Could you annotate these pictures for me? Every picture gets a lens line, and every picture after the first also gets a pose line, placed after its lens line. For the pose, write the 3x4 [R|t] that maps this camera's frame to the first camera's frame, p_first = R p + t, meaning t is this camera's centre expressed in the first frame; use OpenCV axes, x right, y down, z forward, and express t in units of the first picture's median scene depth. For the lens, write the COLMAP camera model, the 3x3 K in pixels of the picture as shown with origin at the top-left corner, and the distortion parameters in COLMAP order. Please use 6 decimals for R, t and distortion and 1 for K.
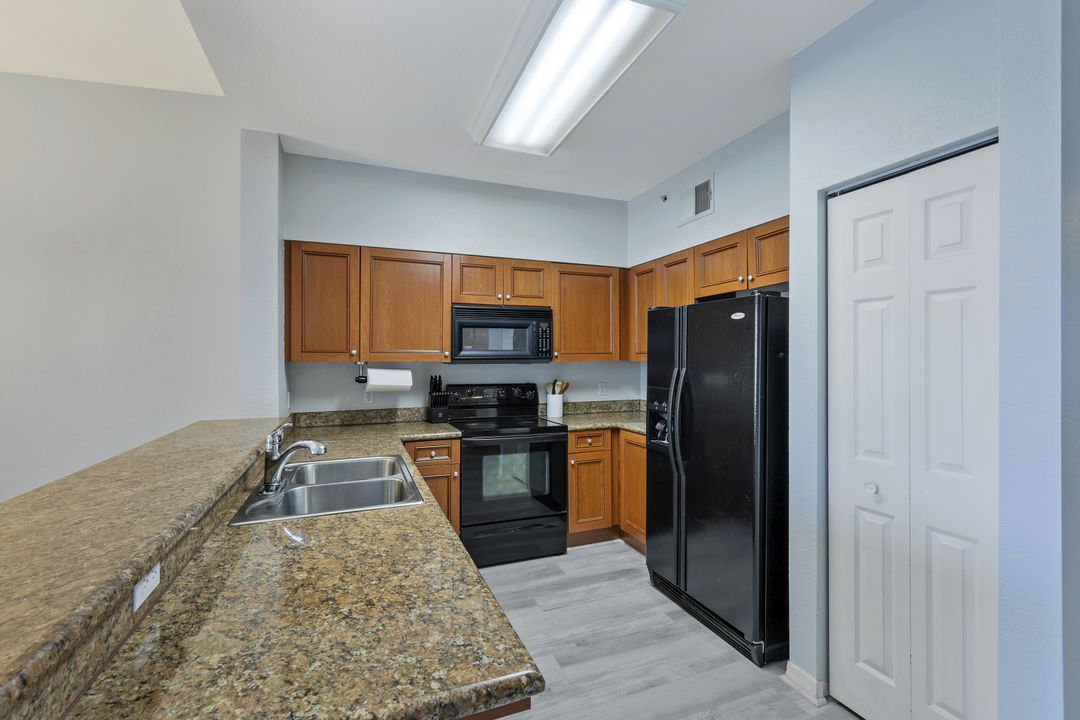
lens RADIAL K [[474.9, 0, 537.0], [0, 474.9, 358.5], [0, 0, 1]] dist [0.007304, -0.000174]
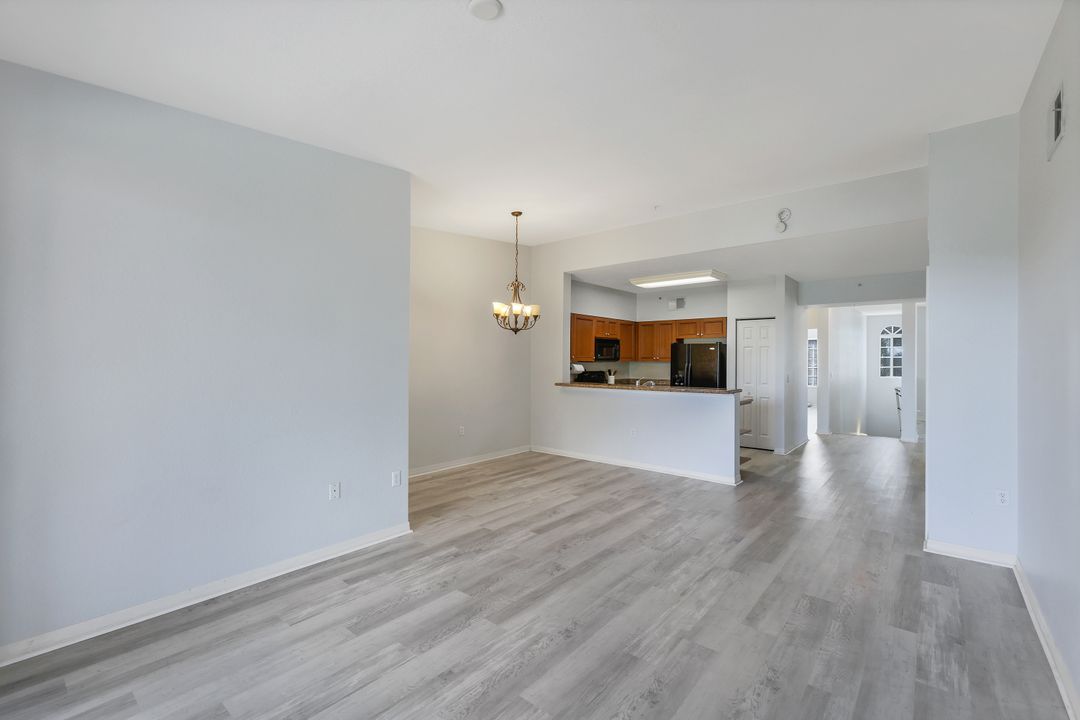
lens RADIAL K [[474.9, 0, 537.3], [0, 474.9, 357.7], [0, 0, 1]] dist [0.007304, -0.000174]
pose [[0.882658, 0.008293, 0.469943, -1.645493], [-0.005957, 0.999961, -0.006457, 0.006488], [-0.469979, 0.002900, 0.882673, -1.035671]]
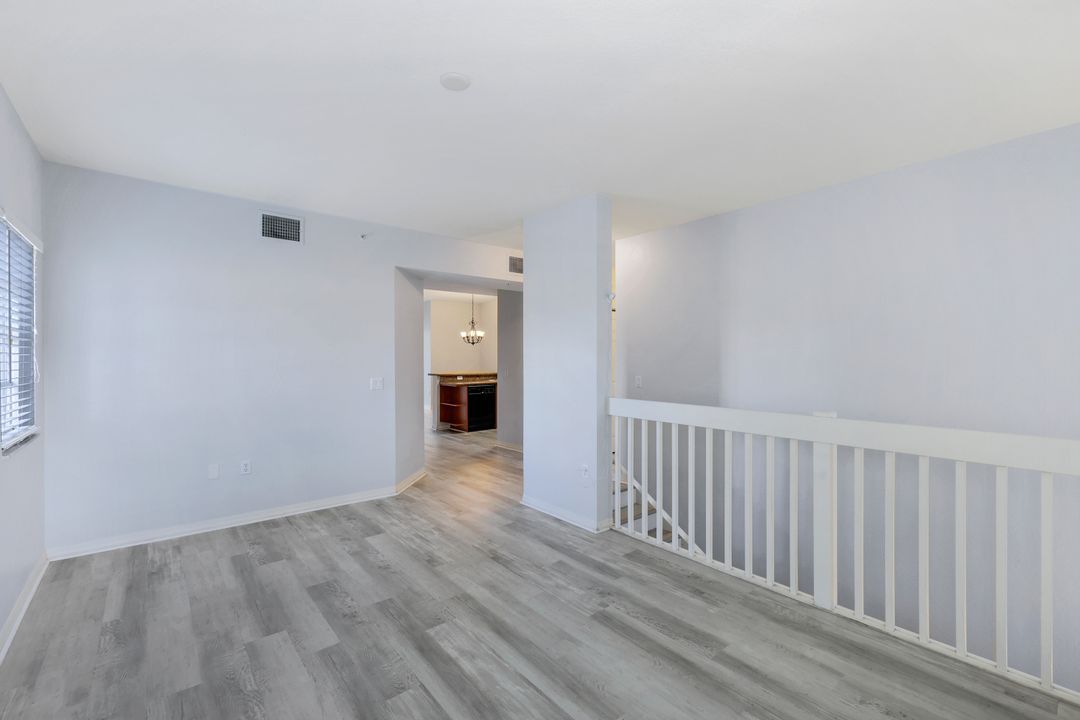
lens RADIAL K [[474.9, 0, 540.0], [0, 474.9, 359.8], [0, 0, 1]] dist [0.007304, -0.000174]
pose [[0.299463, 0.003787, -0.954100, 2.673937], [-0.000399, 0.999993, 0.003844, 0.010062], [0.954108, -0.000770, 0.299462, -0.115268]]
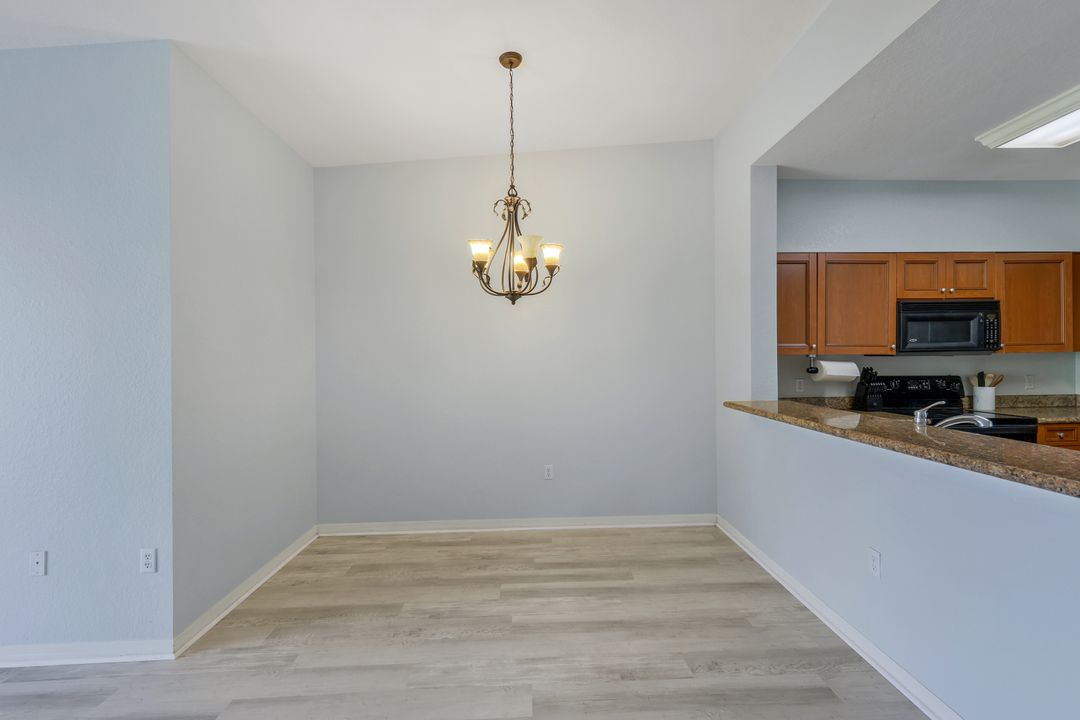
lens RADIAL K [[474.9, 0, 547.3], [0, 474.9, 359.8], [0, 0, 1]] dist [0.007304, -0.000174]
pose [[0.942318, -0.005967, -0.334665, -0.588512], [0.009042, 0.999930, 0.007632, 0.004568], [0.334596, -0.010218, 0.942306, -0.283965]]
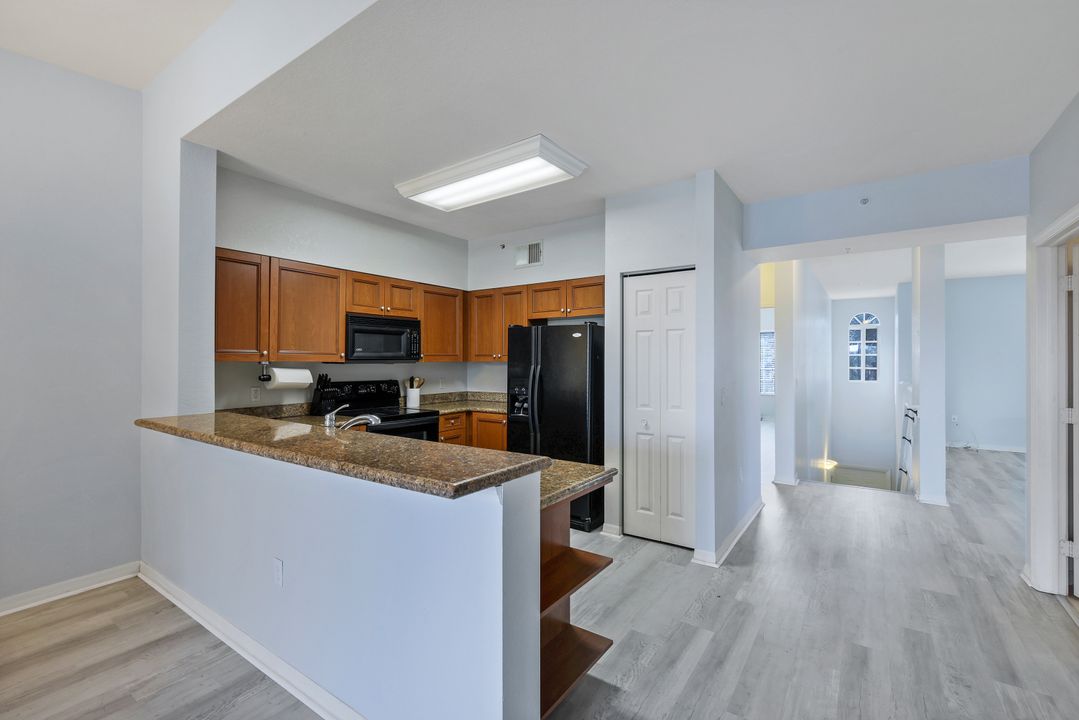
lens RADIAL K [[474.4, 0, 541.8], [0, 474.4, 358.0], [0, 0, 1]] dist [0.007304, -0.000174]
pose [[0.833578, 0.005778, 0.552372, -0.444974], [-0.002661, 0.999976, -0.006444, 0.003896], [-0.552396, 0.003902, 0.833573, -0.257922]]
